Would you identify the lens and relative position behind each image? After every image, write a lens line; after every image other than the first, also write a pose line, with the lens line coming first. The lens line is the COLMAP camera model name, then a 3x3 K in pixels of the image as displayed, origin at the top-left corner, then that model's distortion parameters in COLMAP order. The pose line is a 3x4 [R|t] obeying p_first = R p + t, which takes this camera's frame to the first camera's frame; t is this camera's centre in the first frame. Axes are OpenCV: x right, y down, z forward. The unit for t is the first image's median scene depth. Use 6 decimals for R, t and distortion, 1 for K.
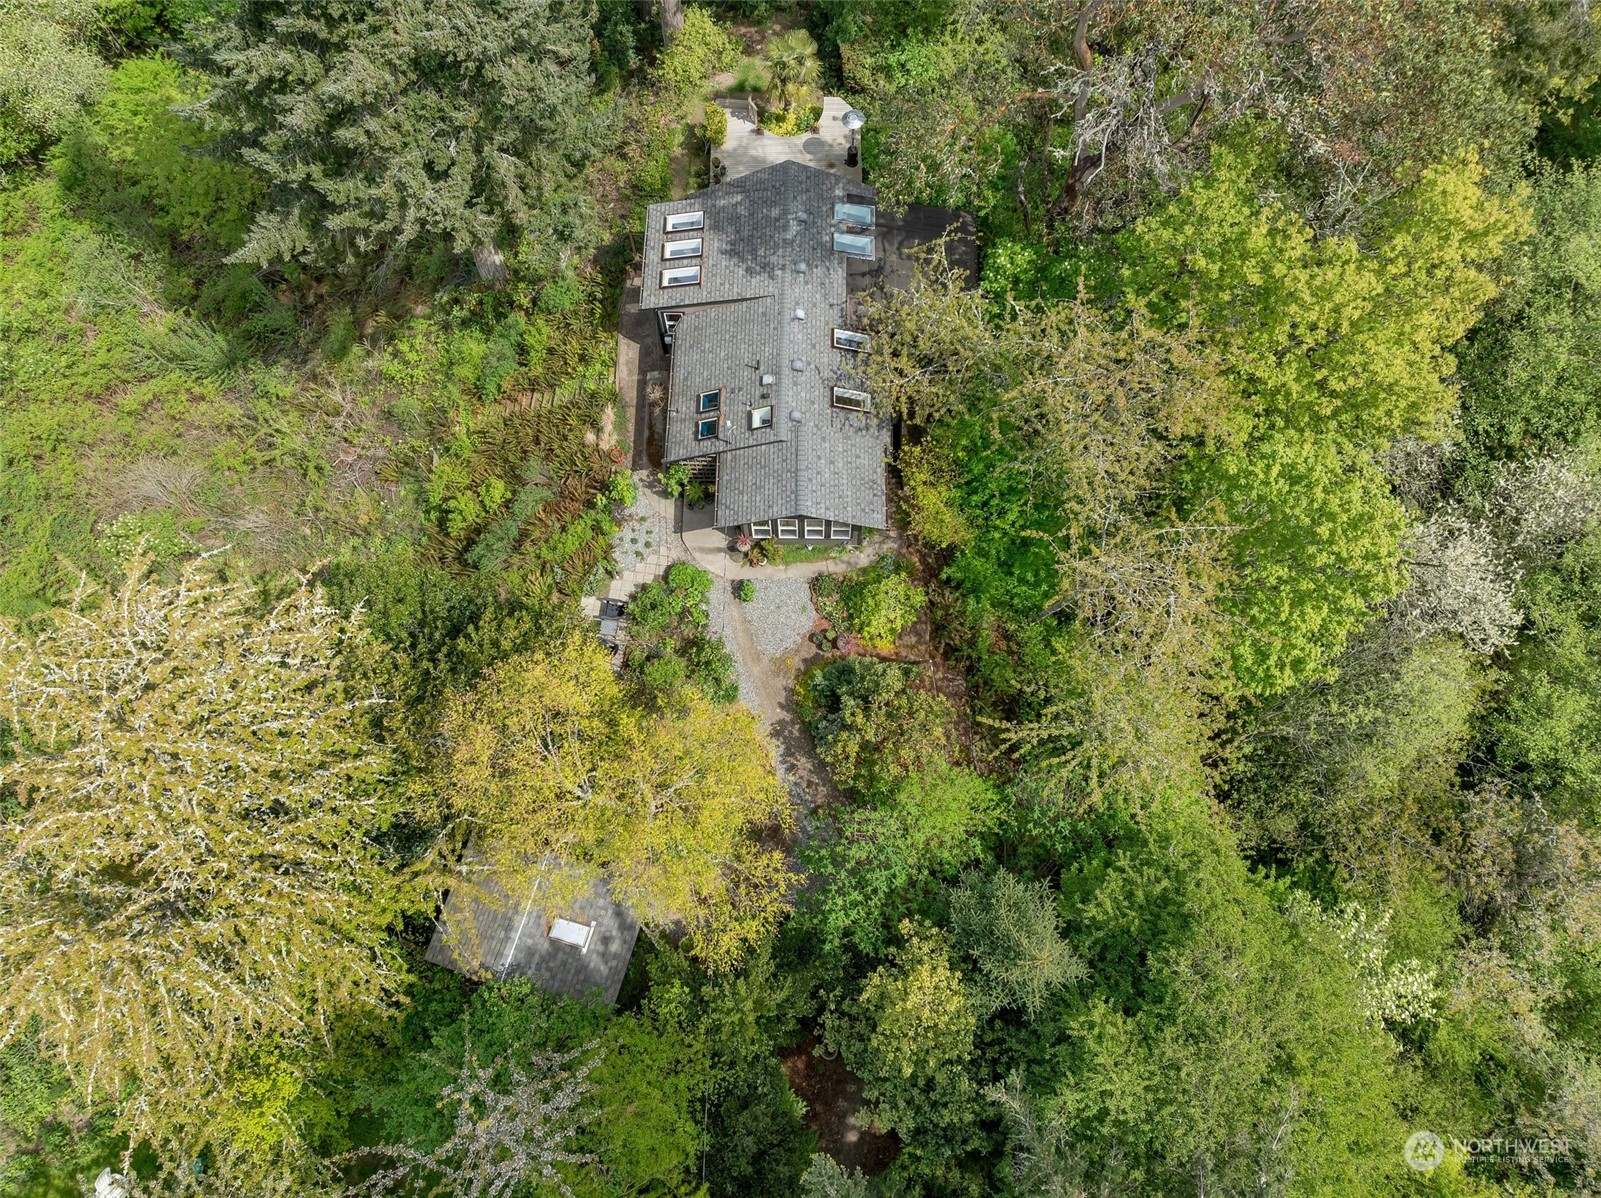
lens RADIAL K [[1183.3, 0, 802.0], [0, 1183.3, 593.2], [0, 0, 1]] dist [-0.013283, -0.001711]
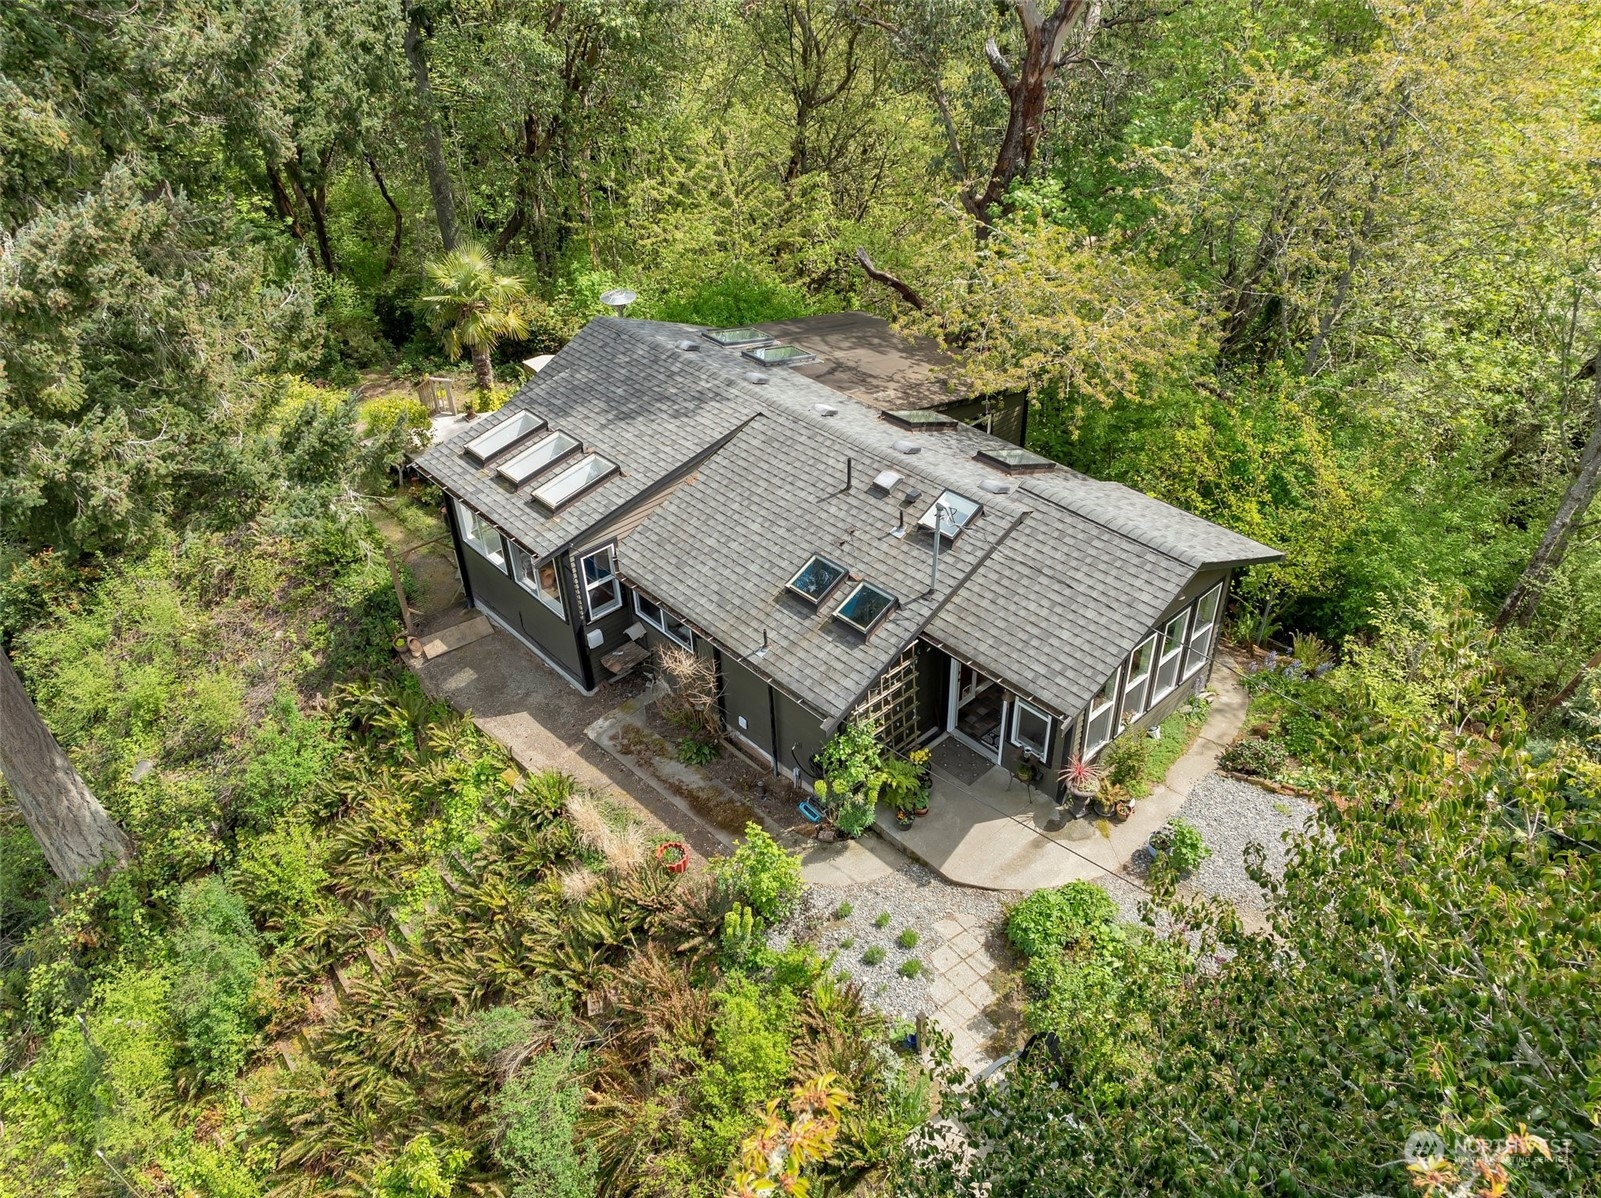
lens RADIAL K [[1183.3, 0, 808.2], [0, 1183.3, 604.0], [0, 0, 1]] dist [-0.013283, -0.001711]
pose [[0.716572, -0.407689, 0.565962, -0.339514], [0.661730, 0.653892, -0.366795, 0.008131], [-0.220540, 0.637350, 0.738341, 0.671510]]
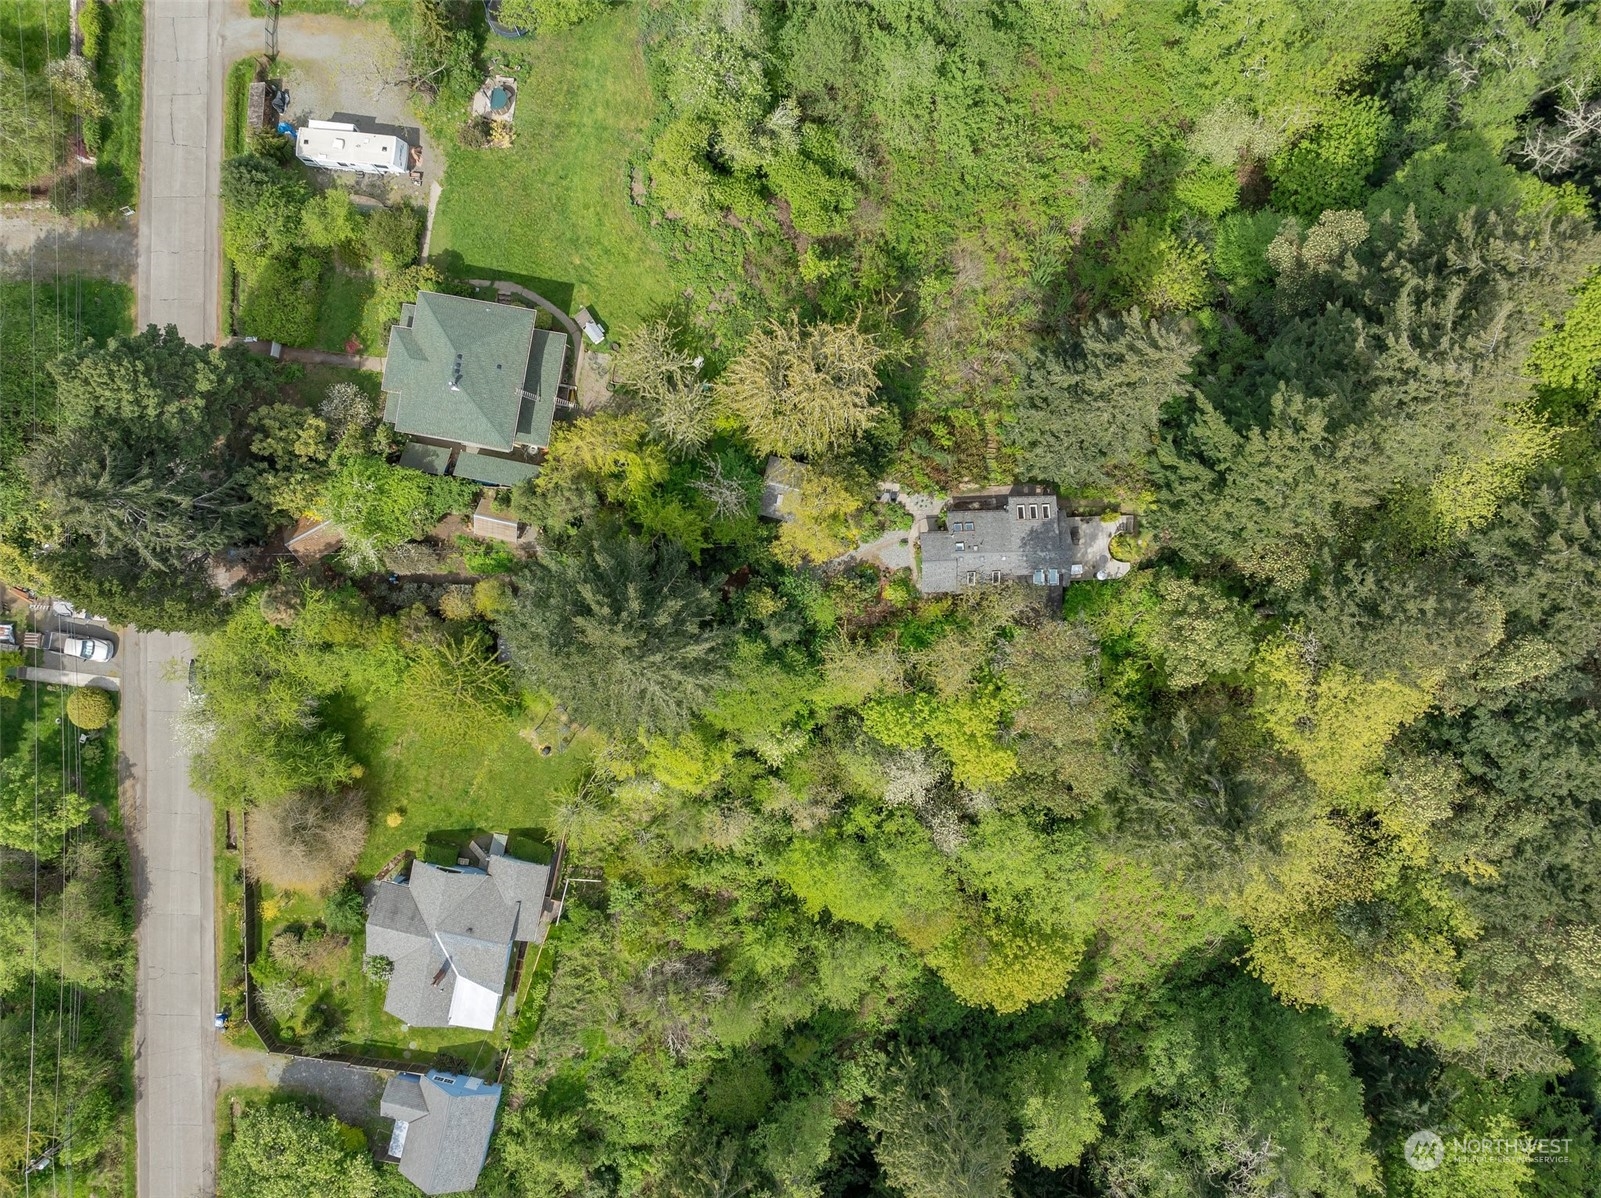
lens RADIAL K [[1183.3, 0, 797.7], [0, 1183.3, 599.7], [0, 0, 1]] dist [-0.013283, -0.001711]
pose [[0.049973, 0.998450, 0.024490, 0.003337], [-0.945366, 0.039378, 0.323624, -0.662099], [0.322158, -0.039324, 0.945869, -1.717305]]
